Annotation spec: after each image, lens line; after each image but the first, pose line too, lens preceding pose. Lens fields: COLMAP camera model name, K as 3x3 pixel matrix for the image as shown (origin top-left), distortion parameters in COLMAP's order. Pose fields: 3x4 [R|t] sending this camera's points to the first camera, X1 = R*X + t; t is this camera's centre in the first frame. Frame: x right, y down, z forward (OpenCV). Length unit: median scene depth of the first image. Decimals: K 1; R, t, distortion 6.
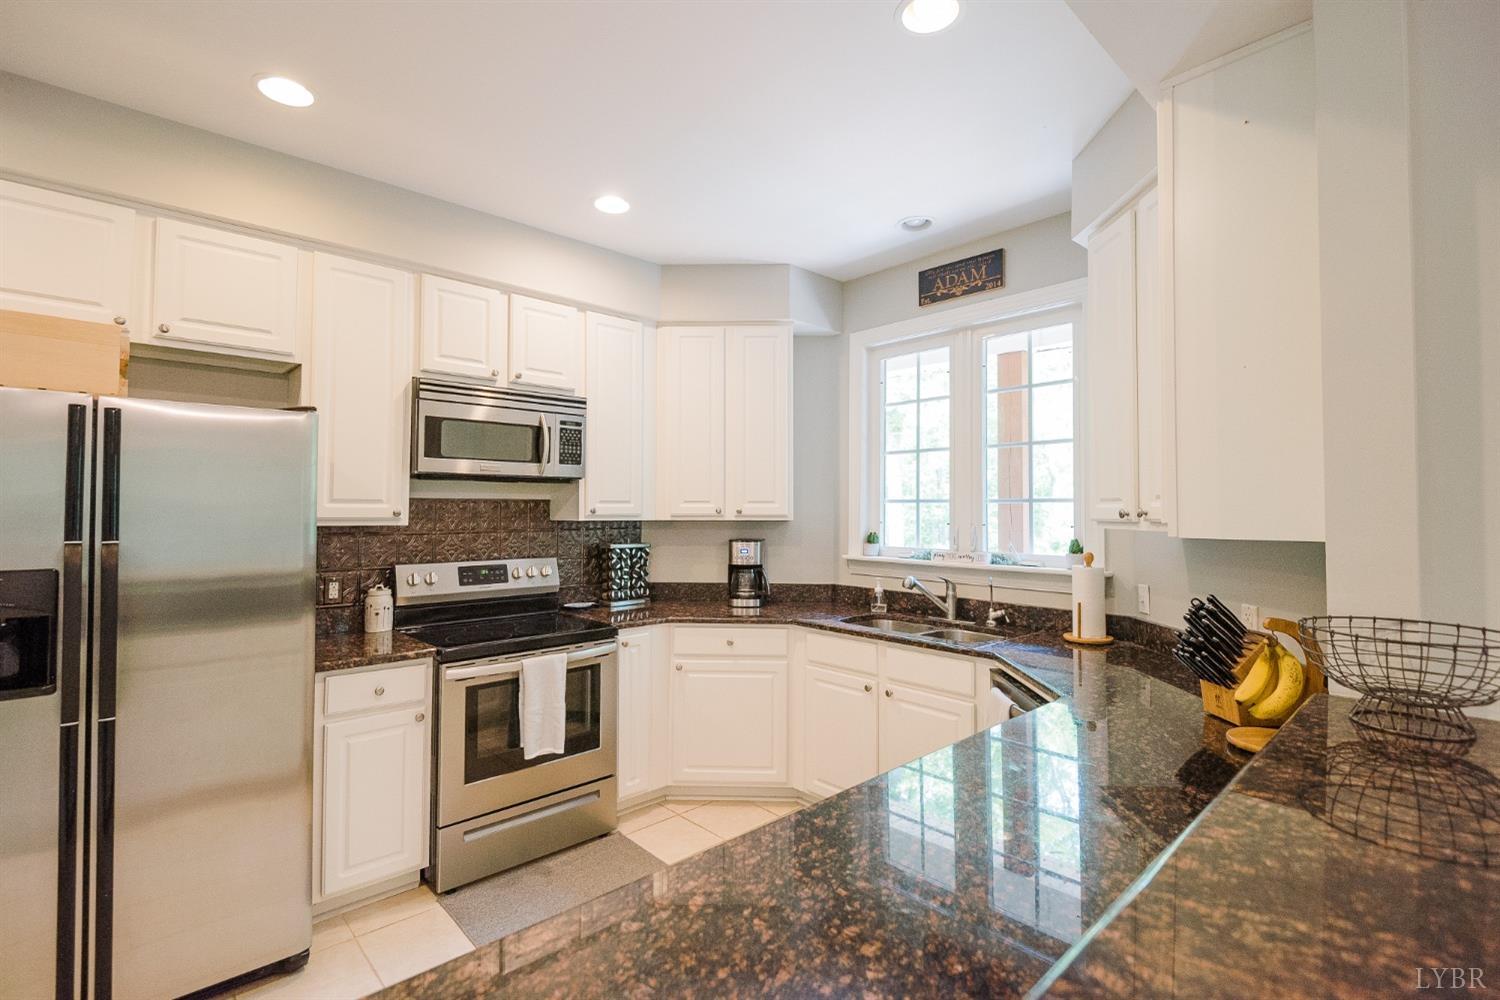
lens RADIAL K [[687.0, 0, 761.9], [0, 687.0, 494.1], [0, 0, 1]] dist [-0.003017, -0.010816]
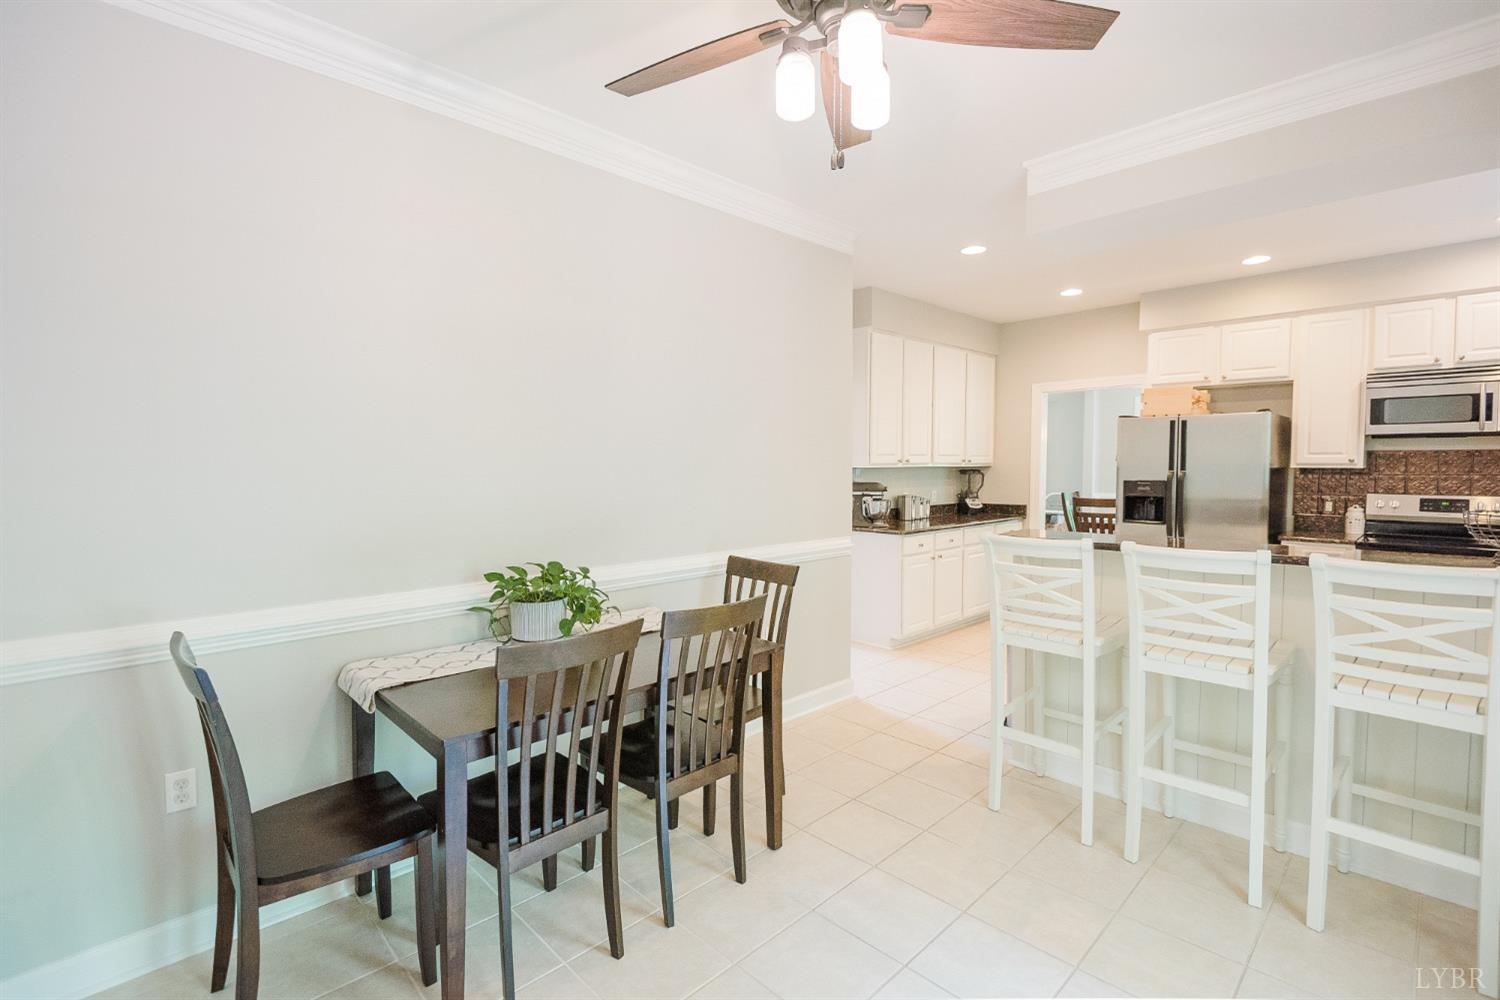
lens RADIAL K [[687.0, 0, 726.1], [0, 687.0, 498.5], [0, 0, 1]] dist [-0.003017, -0.010816]
pose [[-0.019318, 0.044522, -0.998822, 1.096487], [0.024792, 0.998722, 0.044038, 0.009952], [0.999506, -0.023912, -0.020397, -0.457900]]
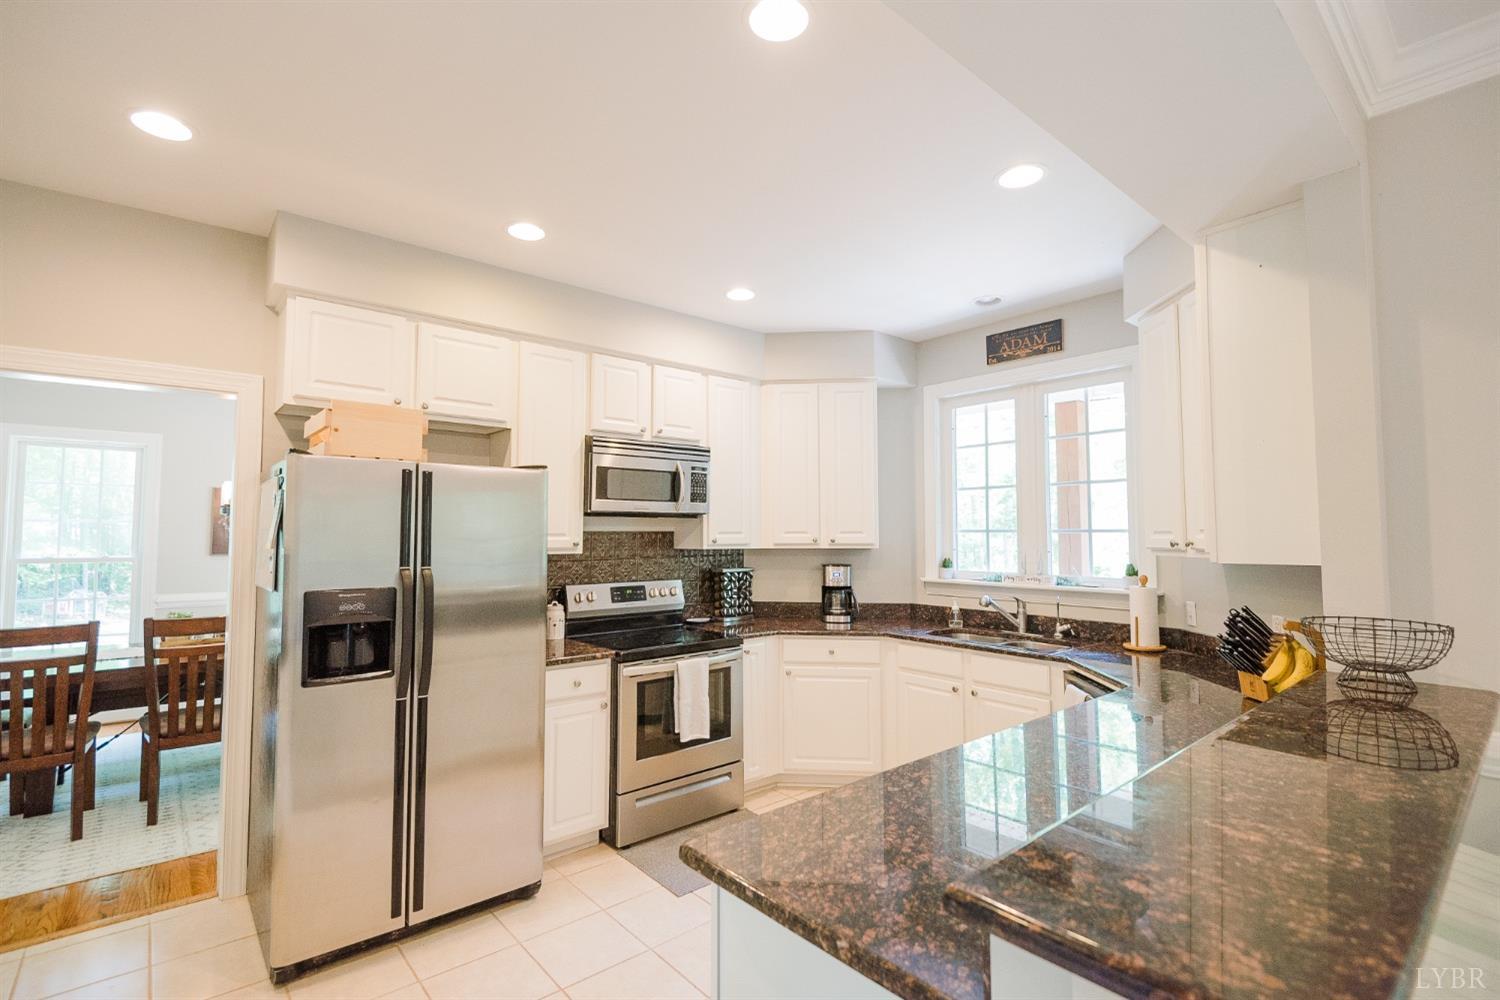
lens RADIAL K [[687.0, 0, 752.1], [0, 687.0, 496.1], [0, 0, 1]] dist [-0.003017, -0.010816]
pose [[0.998419, -0.006588, -0.055821, -0.134698], [0.004745, 0.999441, -0.033081, -0.016078], [0.056008, 0.032764, 0.997893, -0.232256]]
